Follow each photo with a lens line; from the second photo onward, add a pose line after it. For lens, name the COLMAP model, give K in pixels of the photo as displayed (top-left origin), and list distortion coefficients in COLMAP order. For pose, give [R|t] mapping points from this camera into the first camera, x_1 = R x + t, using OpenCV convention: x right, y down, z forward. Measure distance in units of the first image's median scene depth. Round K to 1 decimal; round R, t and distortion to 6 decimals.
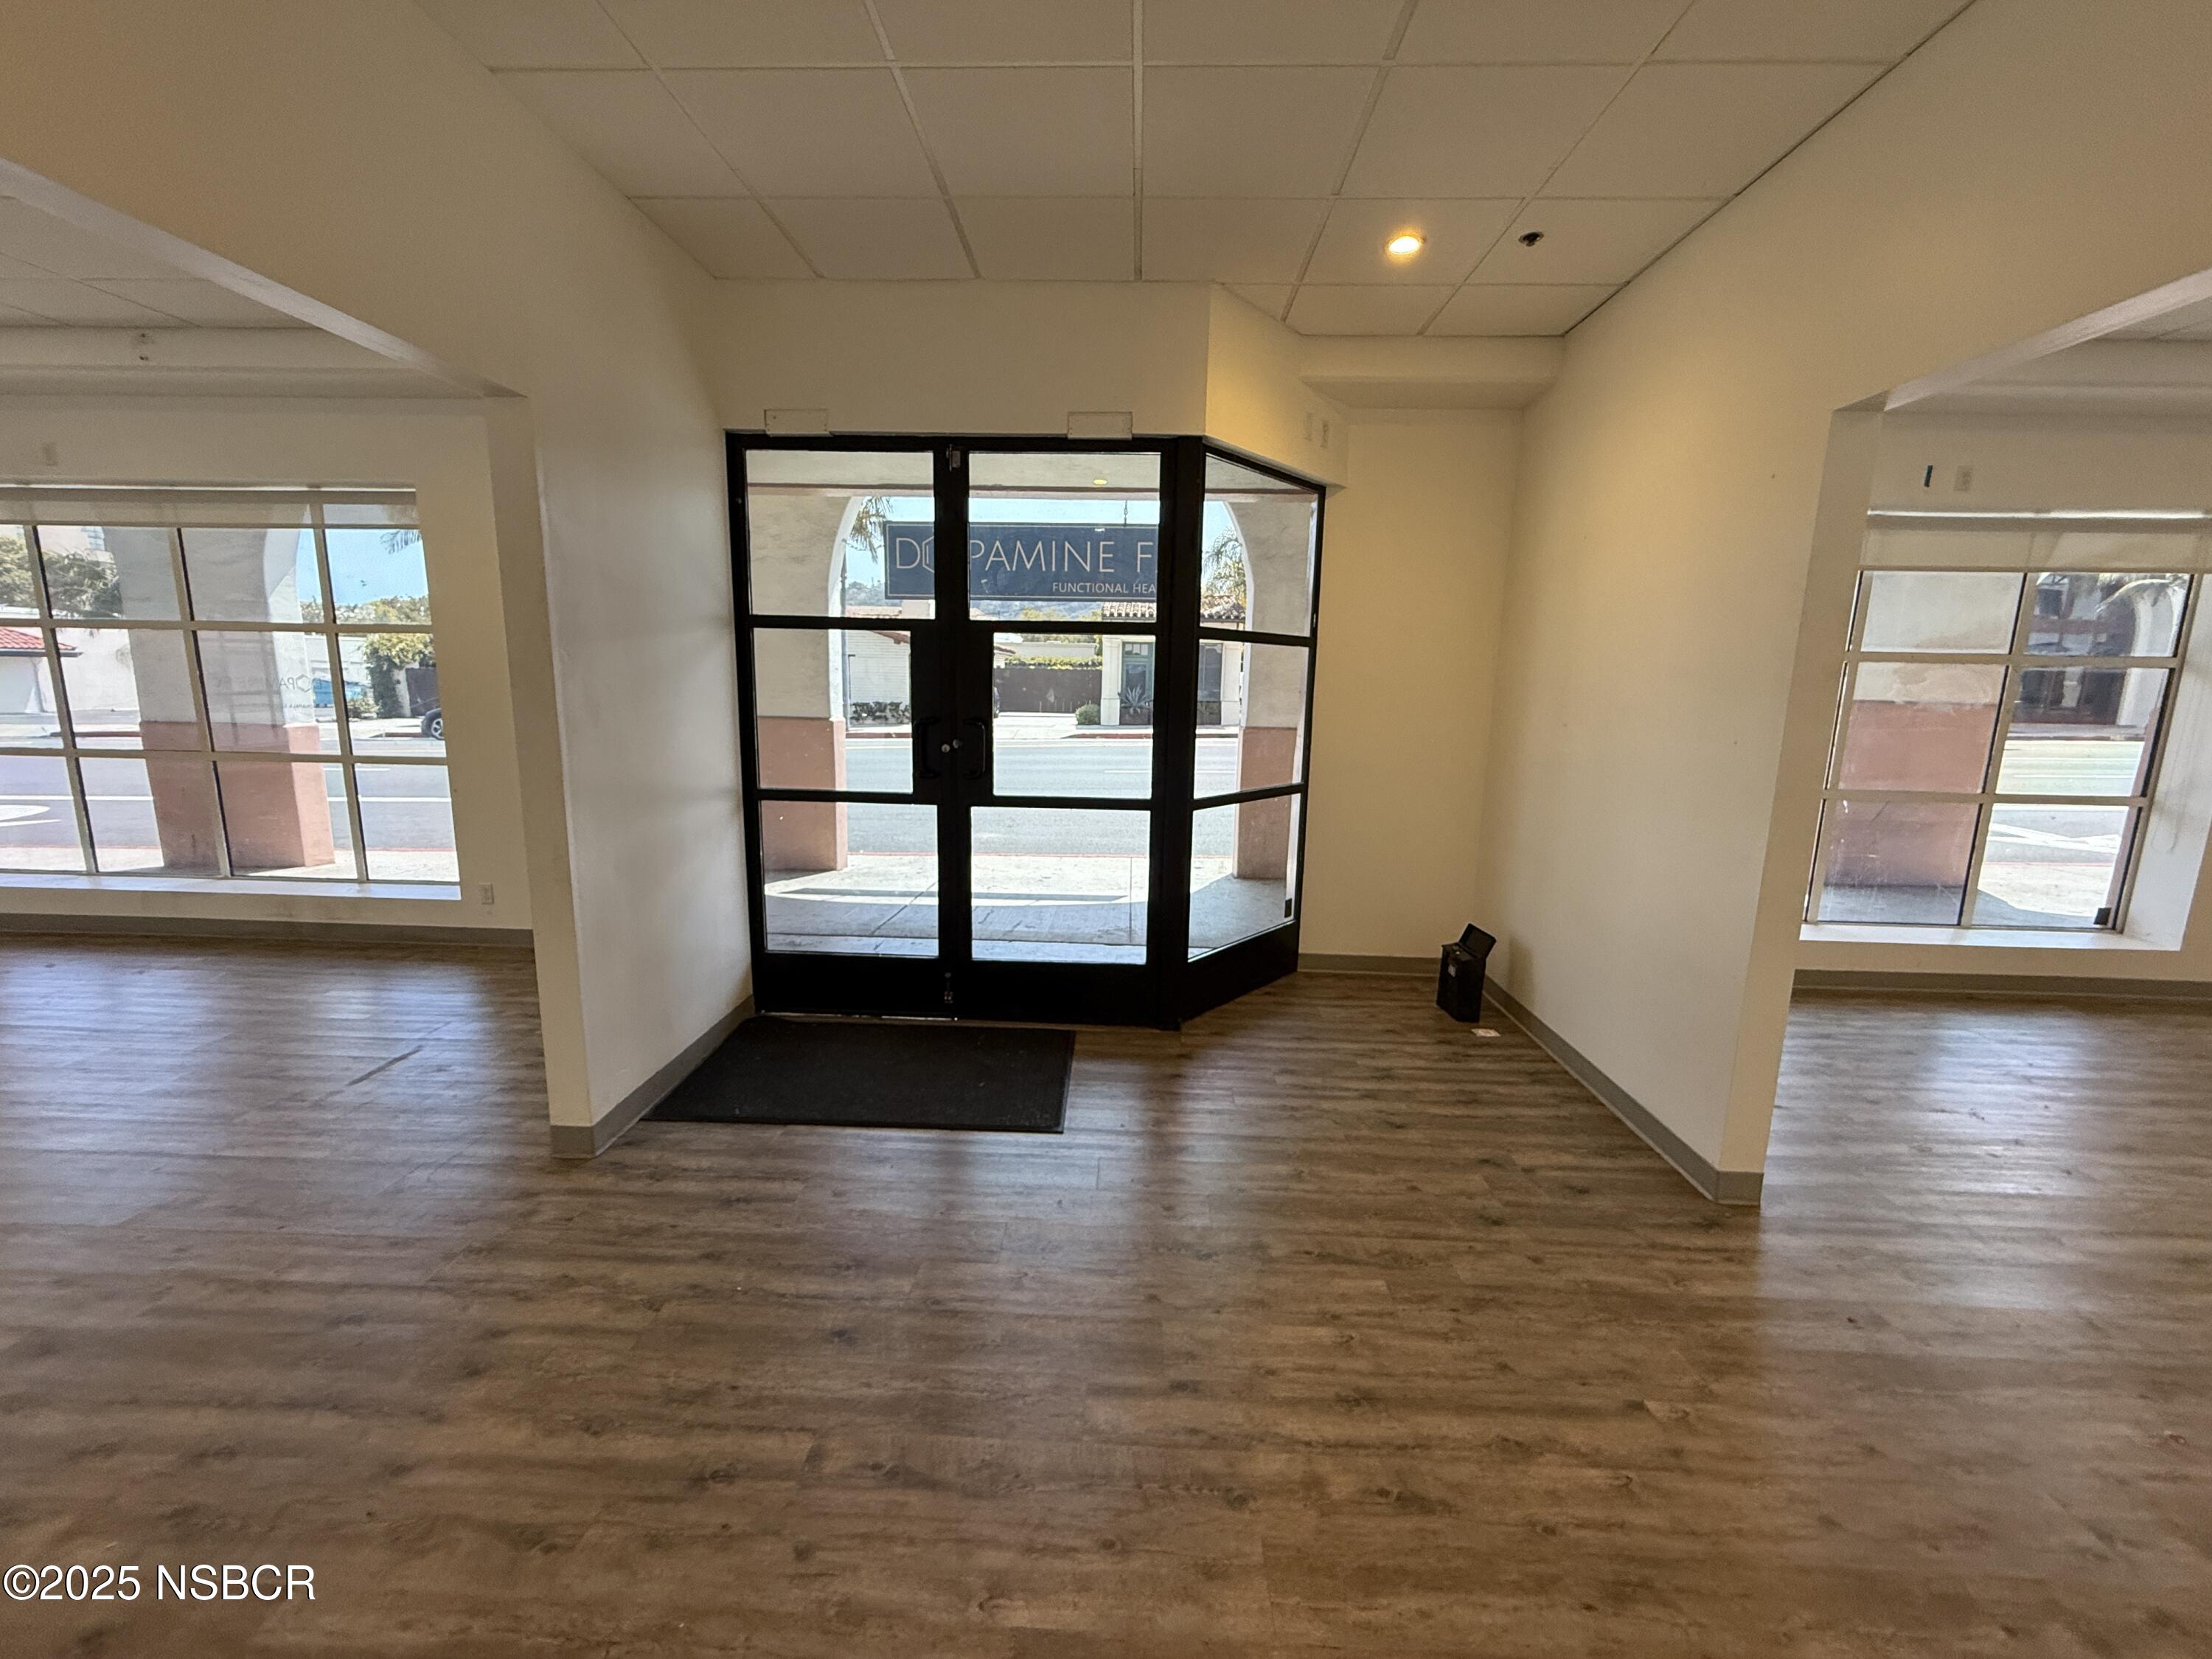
lens RADIAL K [[879.1, 0, 1106.0], [0, 879.1, 829.5], [0, 0, 1]] dist [-0.000017, -0.000290]
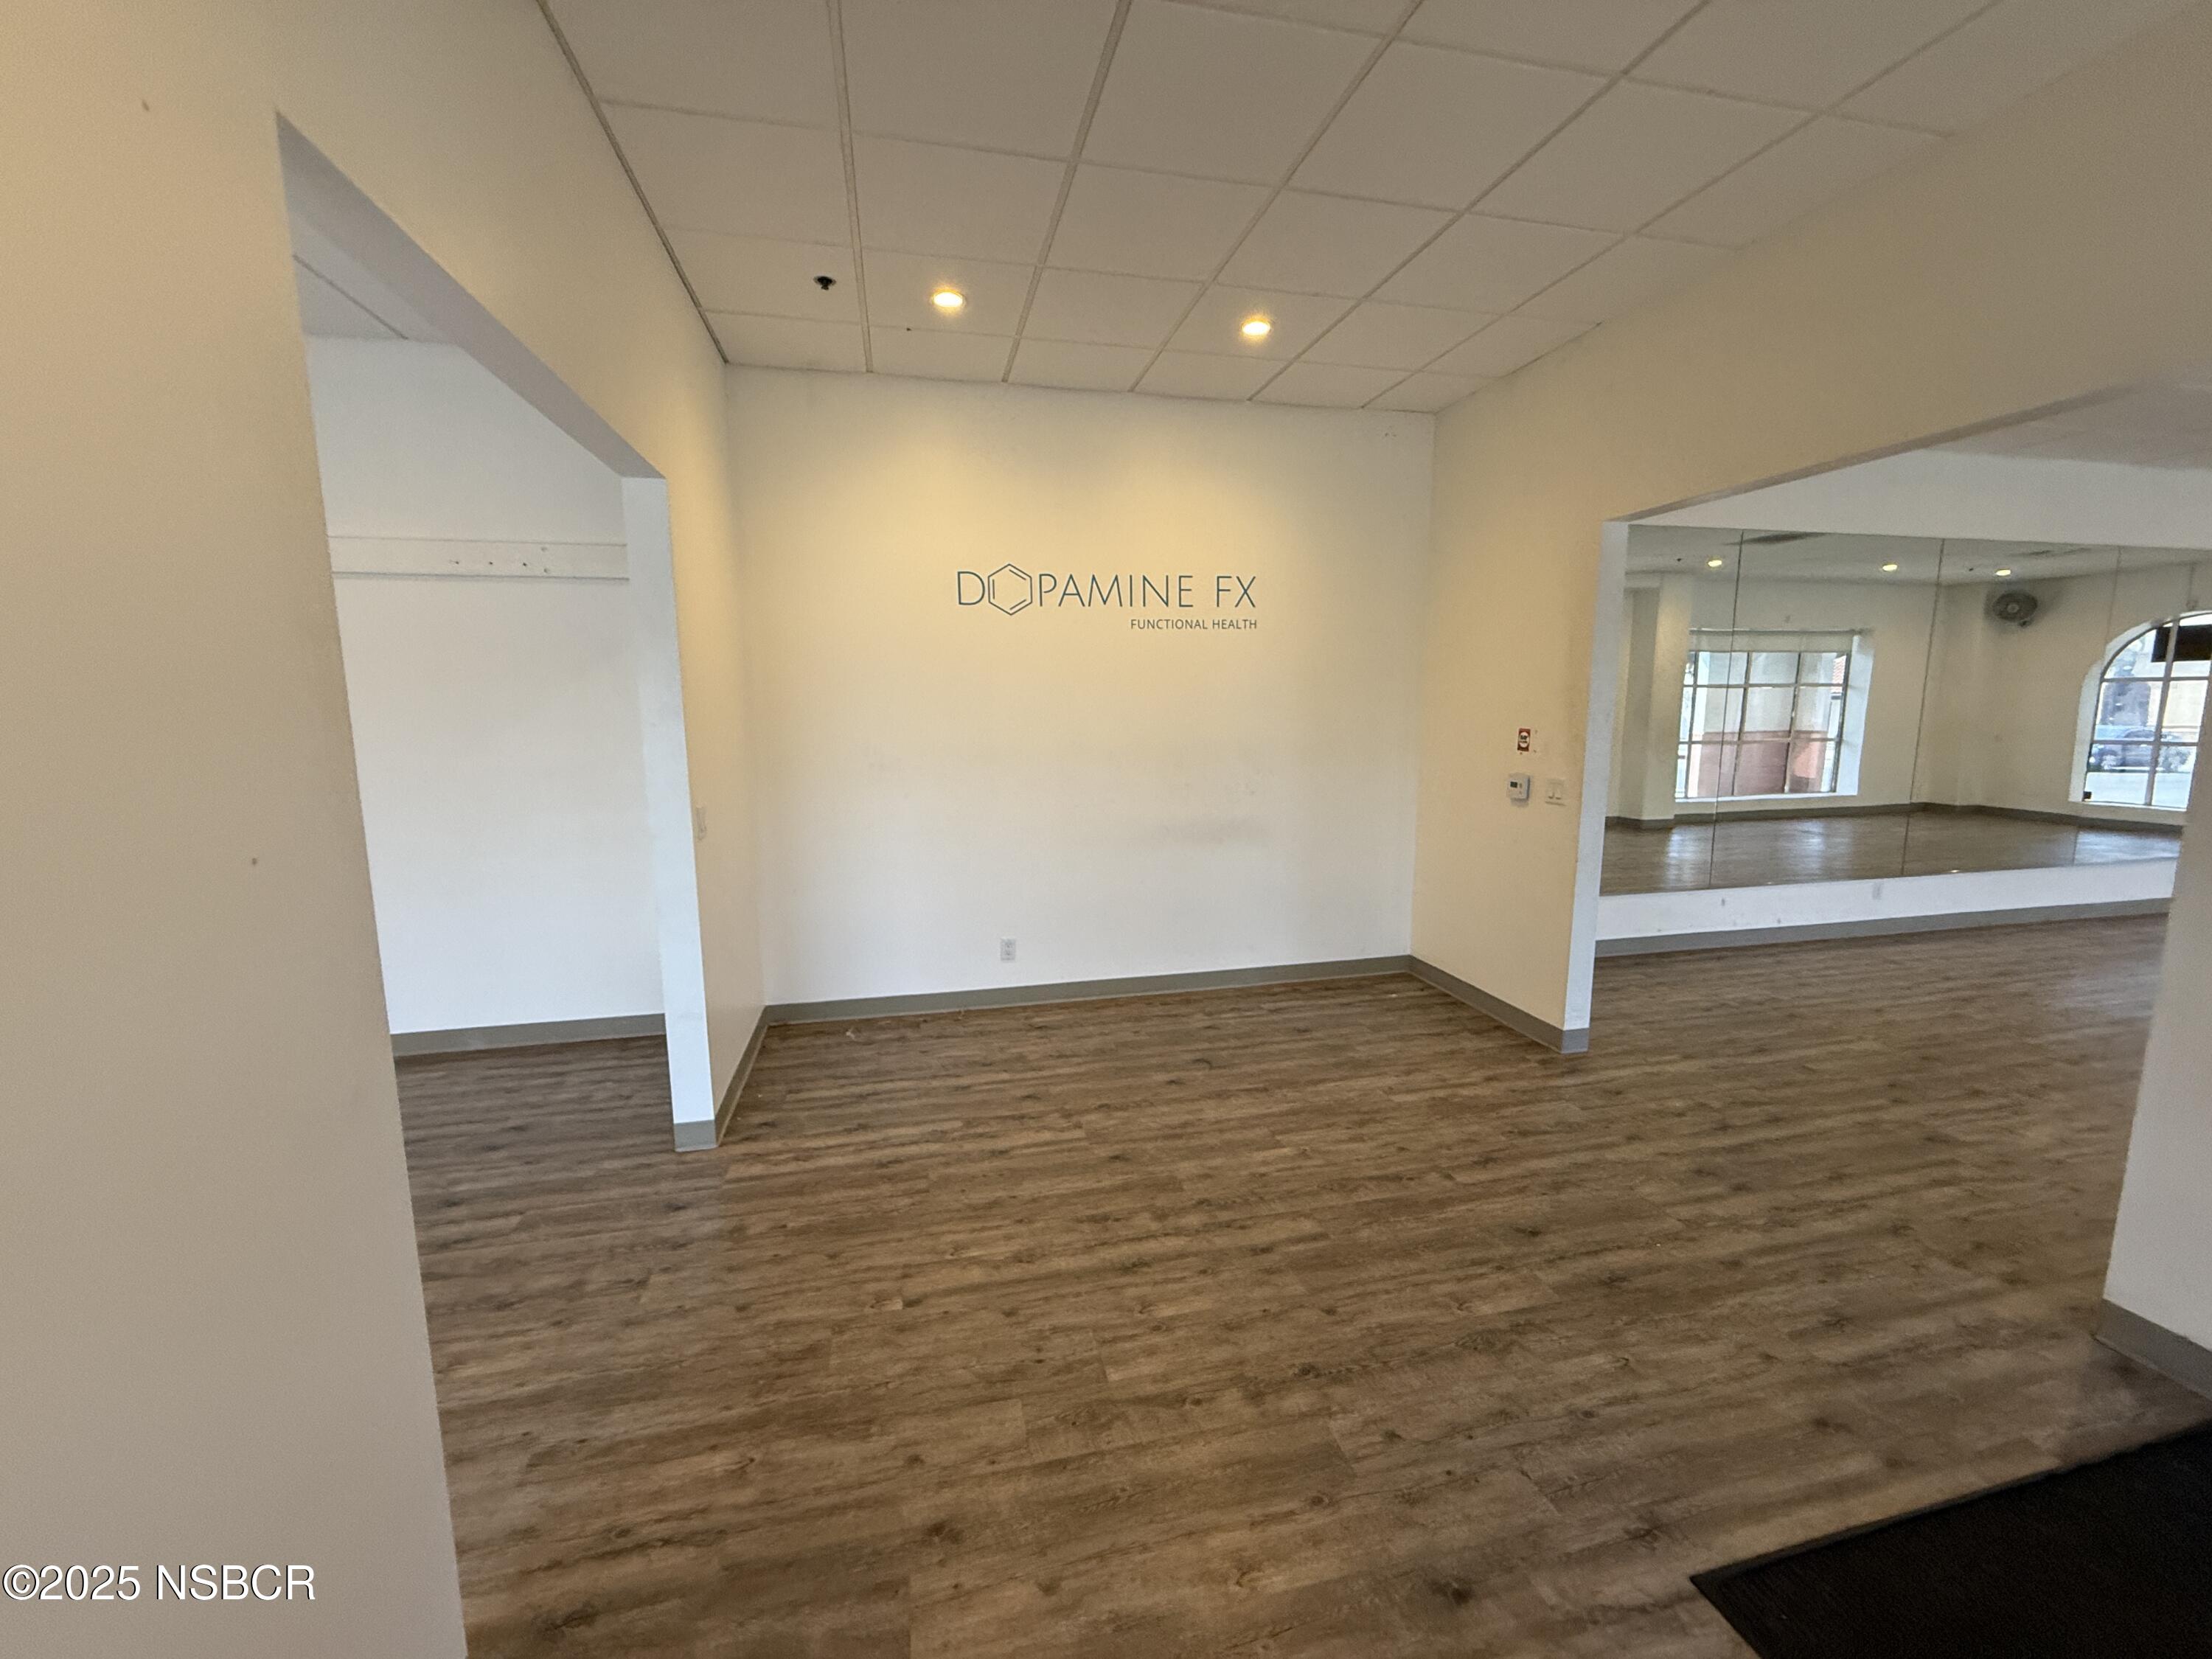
lens RADIAL K [[879.1, 0, 1106.0], [0, 879.1, 829.5], [0, 0, 1]] dist [-0.000017, -0.000290]
pose [[-0.965958, 0.024064, -0.257578, 0.559456], [-0.055751, 0.952904, 0.298102, -0.292192], [0.252621, 0.302314, -0.919124, 1.723877]]
